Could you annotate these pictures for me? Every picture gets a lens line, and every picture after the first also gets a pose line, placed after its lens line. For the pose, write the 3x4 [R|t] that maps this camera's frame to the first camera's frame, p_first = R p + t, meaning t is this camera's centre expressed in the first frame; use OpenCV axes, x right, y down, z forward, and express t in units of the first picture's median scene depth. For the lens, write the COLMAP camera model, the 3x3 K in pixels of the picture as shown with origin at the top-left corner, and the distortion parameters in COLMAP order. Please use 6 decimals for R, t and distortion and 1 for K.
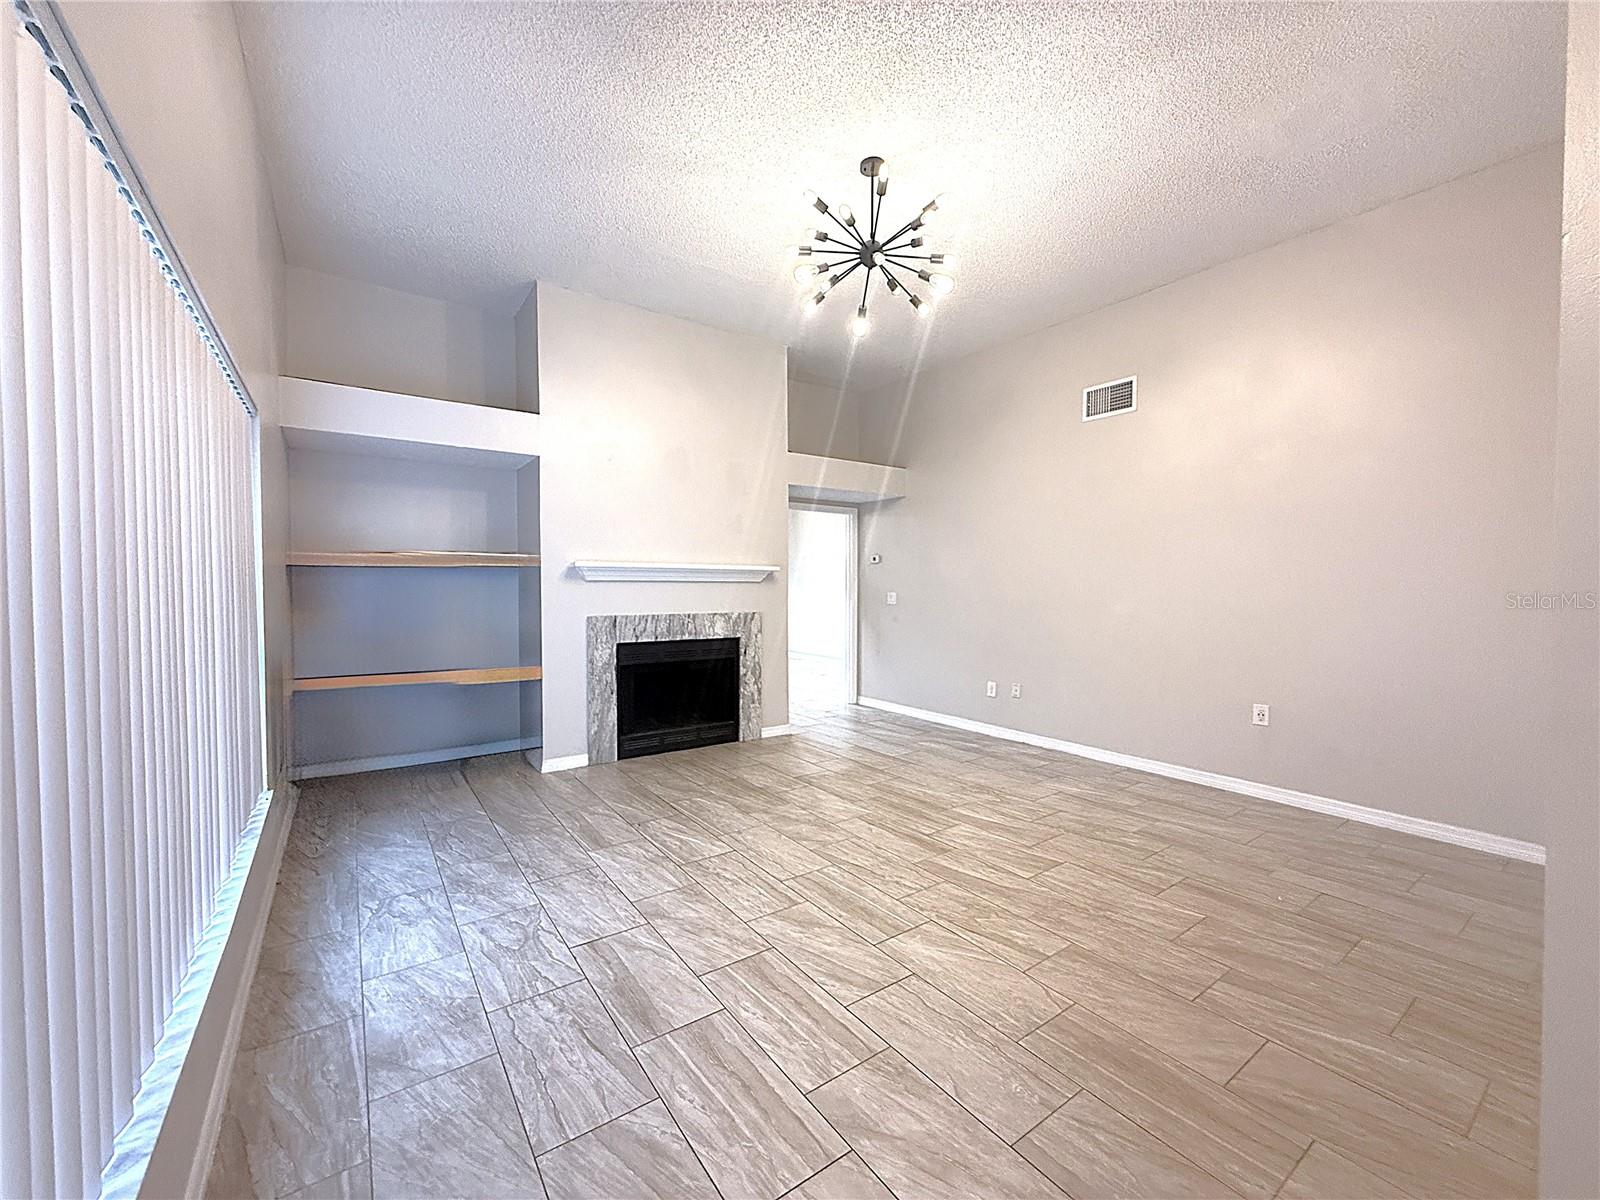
lens RADIAL K [[638.4, 0, 798.6], [0, 638.4, 600.9], [0, 0, 1]] dist [0.000466, 0.000416]
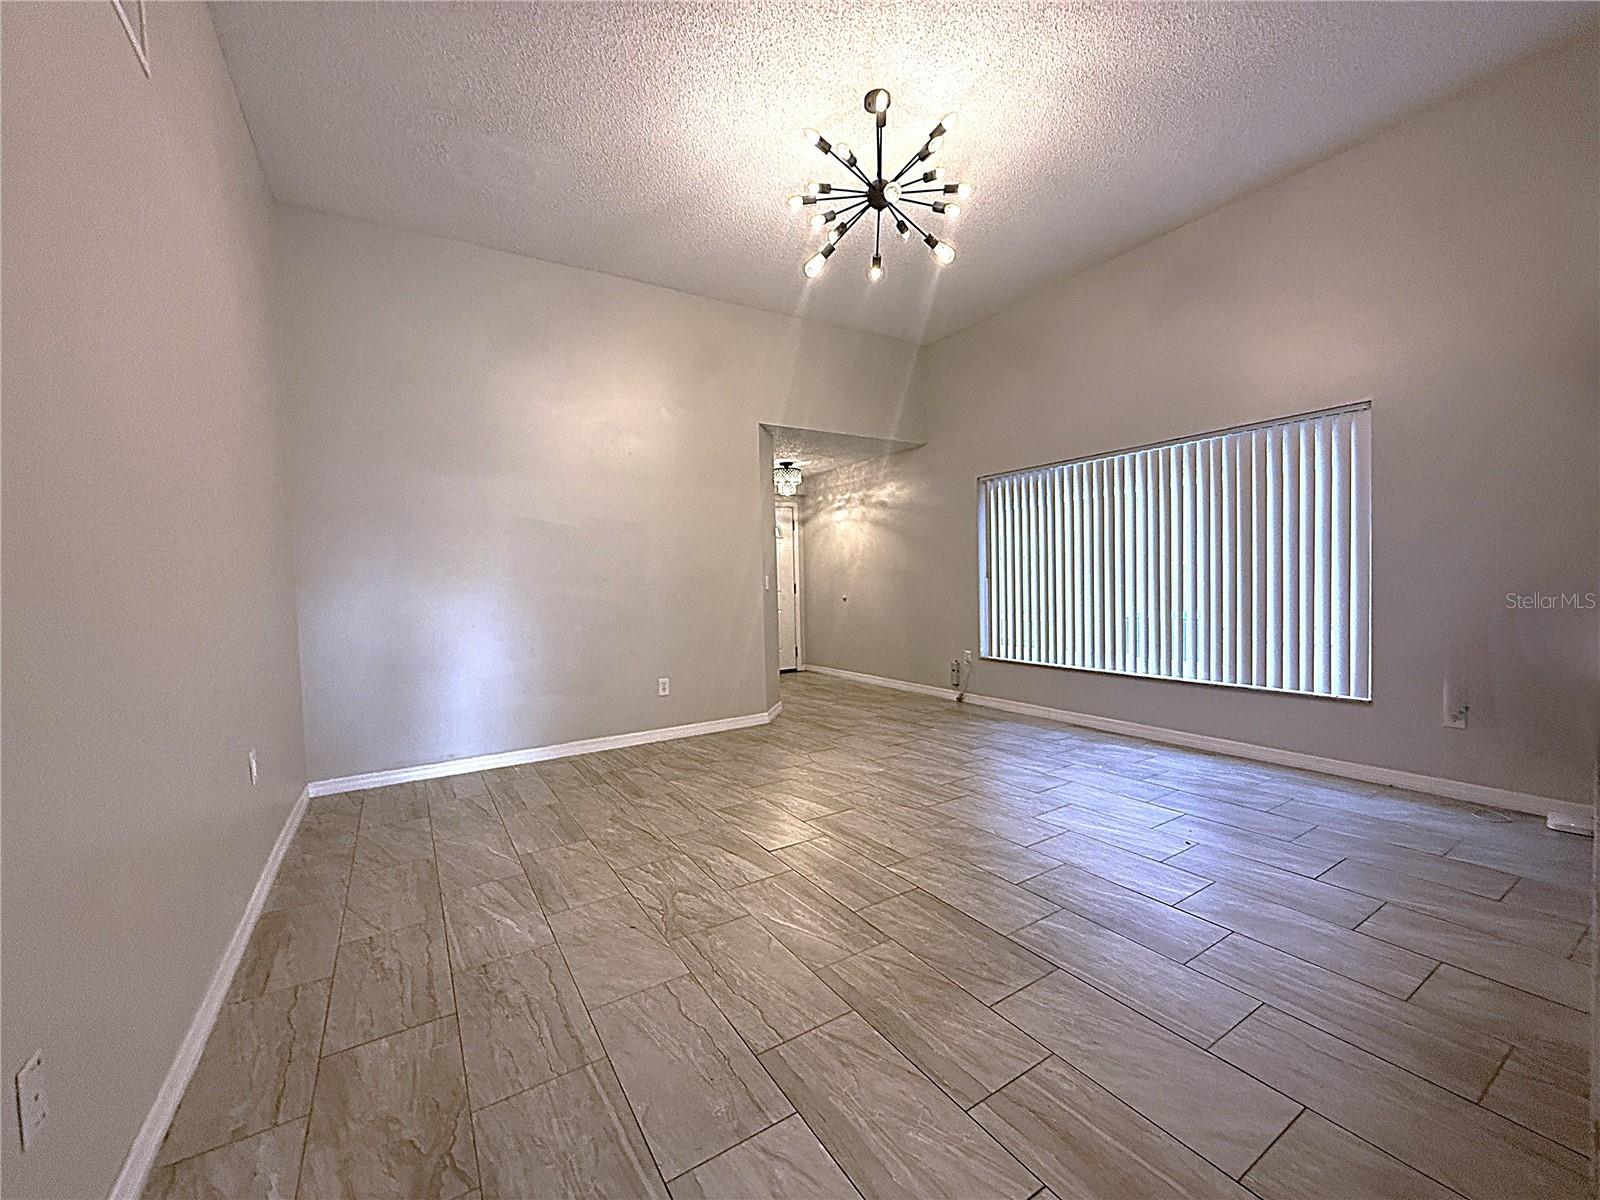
lens RADIAL K [[638.4, 0, 799.7], [0, 638.4, 598.4], [0, 0, 1]] dist [0.000466, 0.000416]
pose [[-0.998159, 0.025598, 0.054981, 0.149569], [0.028752, 0.997940, 0.057357, -0.007231], [-0.053400, 0.058833, -0.996839, 1.524392]]
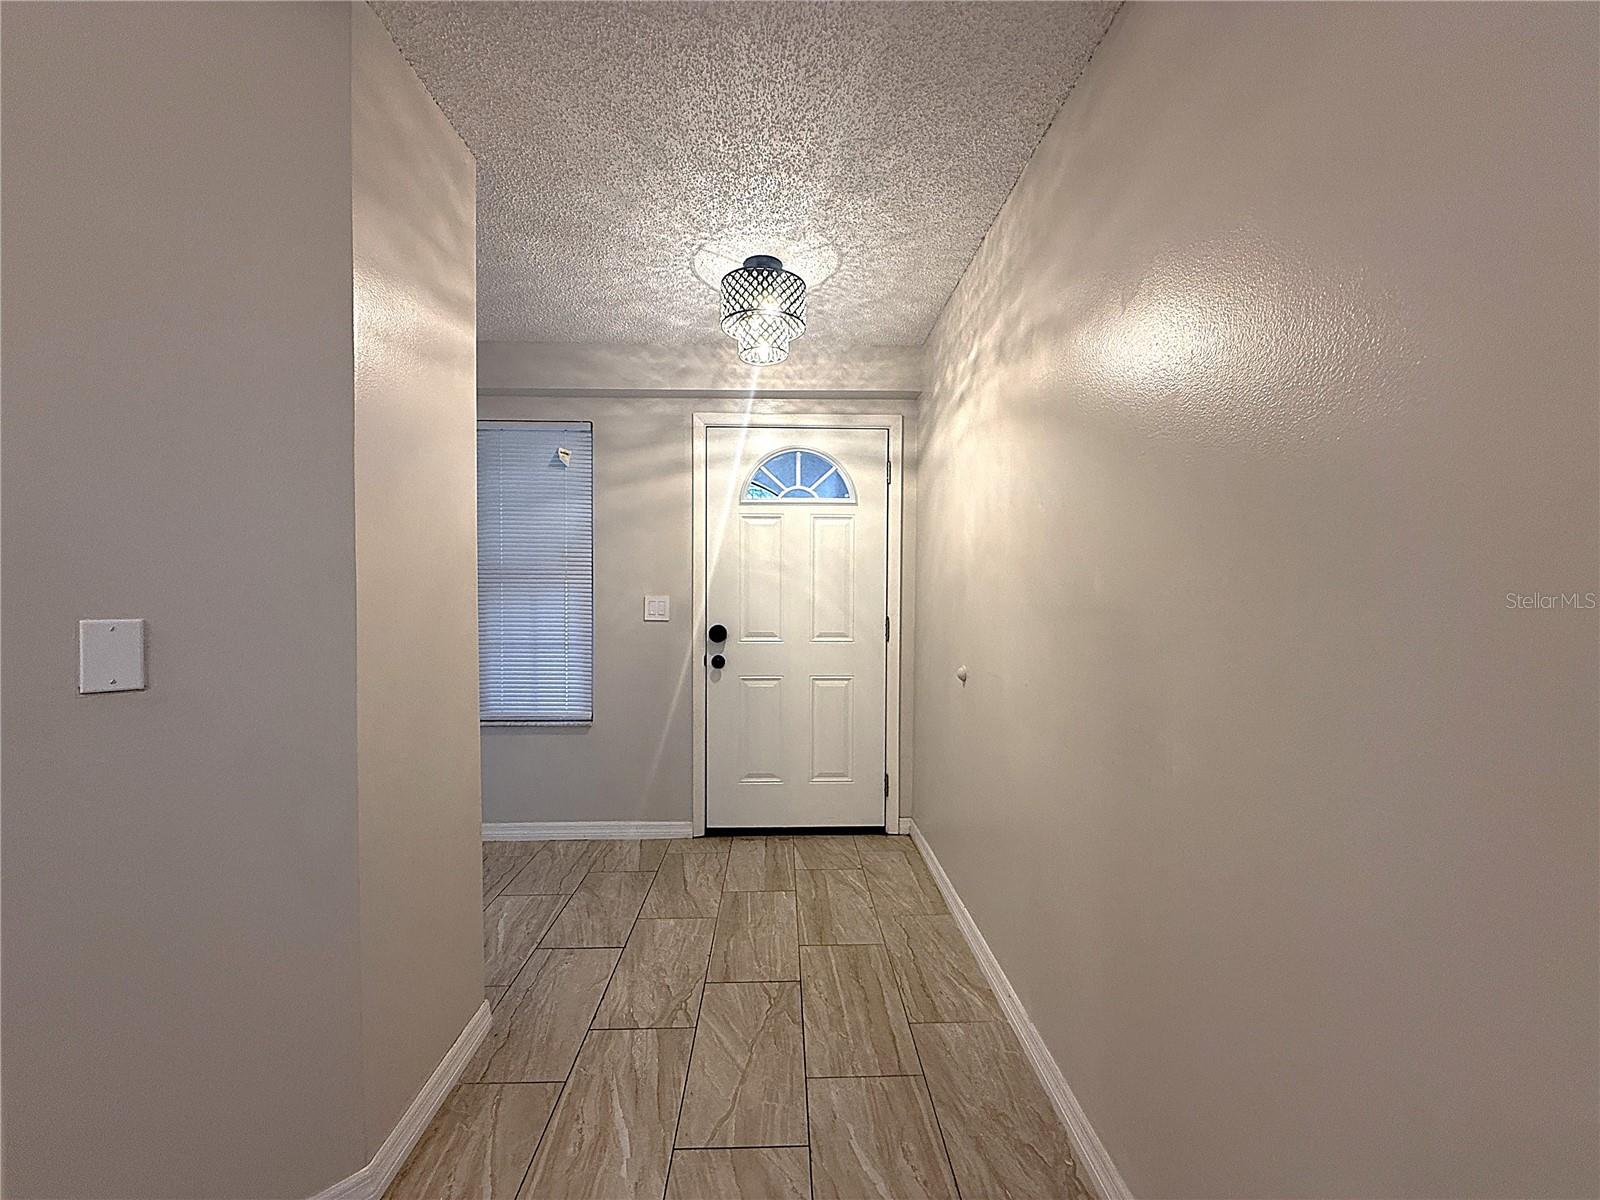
lens RADIAL K [[638.4, 0, 798.8], [0, 638.4, 603.8], [0, 0, 1]] dist [0.000466, 0.000416]
pose [[-0.832106, -0.015208, 0.554408, -0.077216], [0.010199, 0.999035, 0.042712, 0.007800], [-0.554523, 0.041195, -0.831148, 0.282612]]
